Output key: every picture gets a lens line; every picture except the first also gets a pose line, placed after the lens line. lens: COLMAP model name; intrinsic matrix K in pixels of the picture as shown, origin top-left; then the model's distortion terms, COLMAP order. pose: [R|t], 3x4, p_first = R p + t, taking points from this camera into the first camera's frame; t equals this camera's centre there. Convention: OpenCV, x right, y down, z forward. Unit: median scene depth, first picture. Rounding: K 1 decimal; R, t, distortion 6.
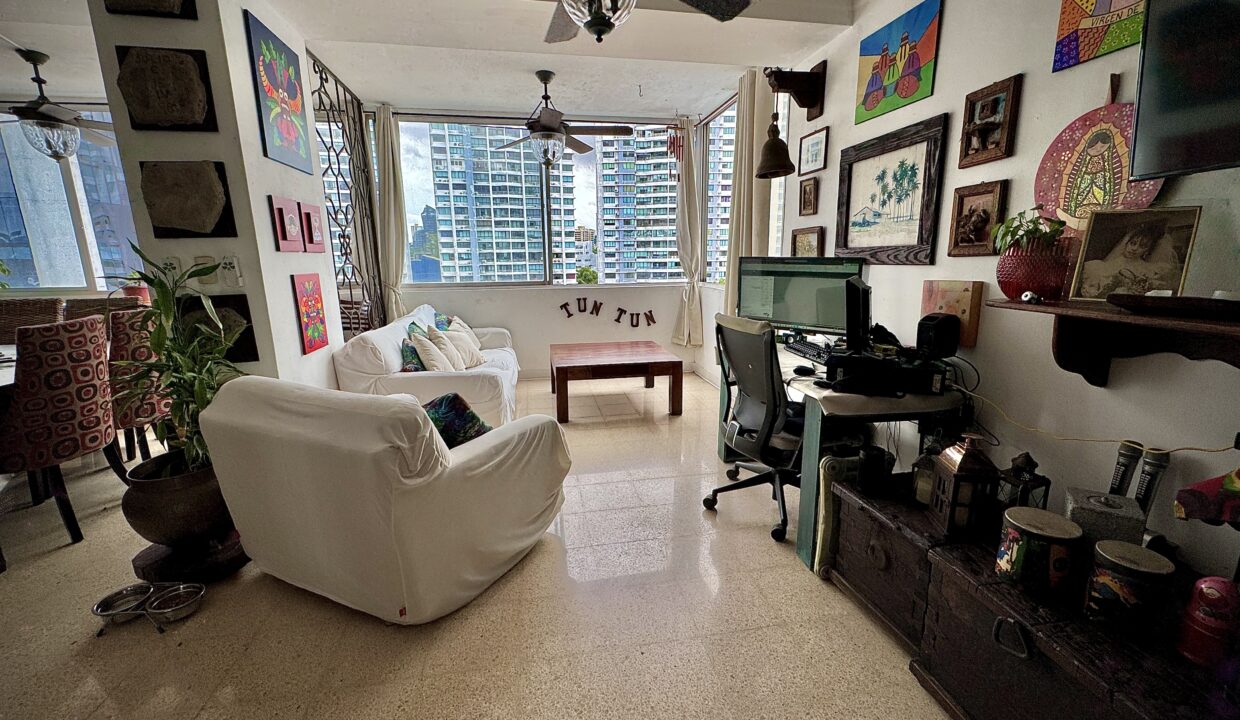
lens RADIAL K [[493.8, 0, 625.6], [0, 493.8, 360.9], [0, 0, 1]] dist [-0.006340, 0.001360]
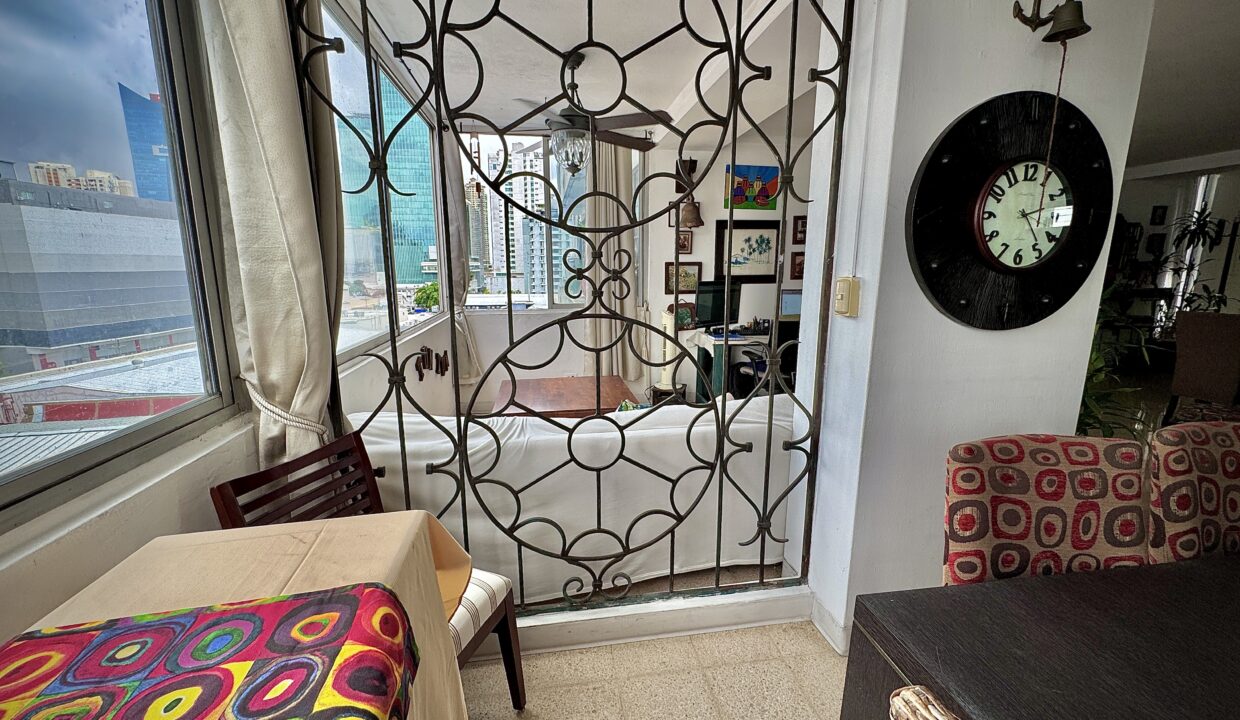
lens RADIAL K [[493.8, 0, 620.0], [0, 493.8, 359.6], [0, 0, 1]] dist [-0.006340, 0.001360]
pose [[0.031739, -0.173502, 0.984322, -1.481427], [0.213068, 0.963356, 0.162936, -0.330080], [-0.976522, 0.204556, 0.067544, 1.410534]]
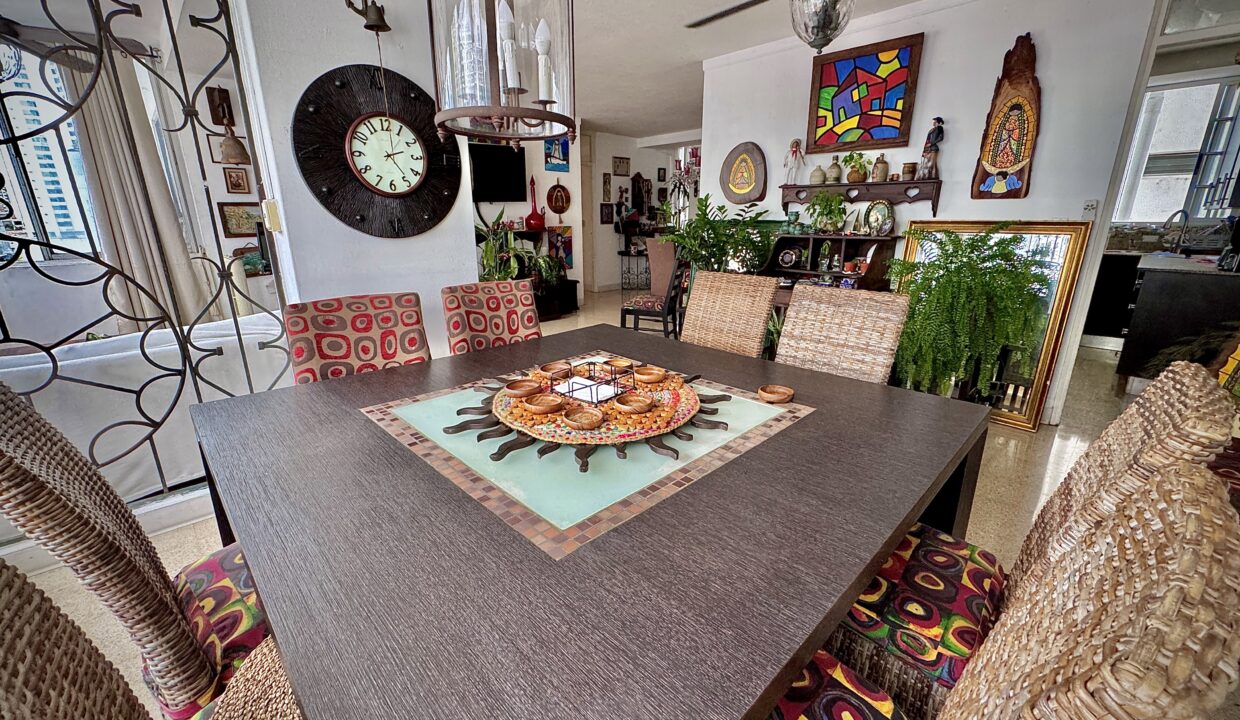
lens RADIAL K [[493.8, 0, 618.1], [0, 493.8, 360.8], [0, 0, 1]] dist [-0.006340, 0.001360]
pose [[-0.549576, -0.217623, 0.806601, -1.944384], [0.189999, 0.907620, 0.374334, -0.186628], [-0.813552, 0.358978, -0.457459, 1.059642]]
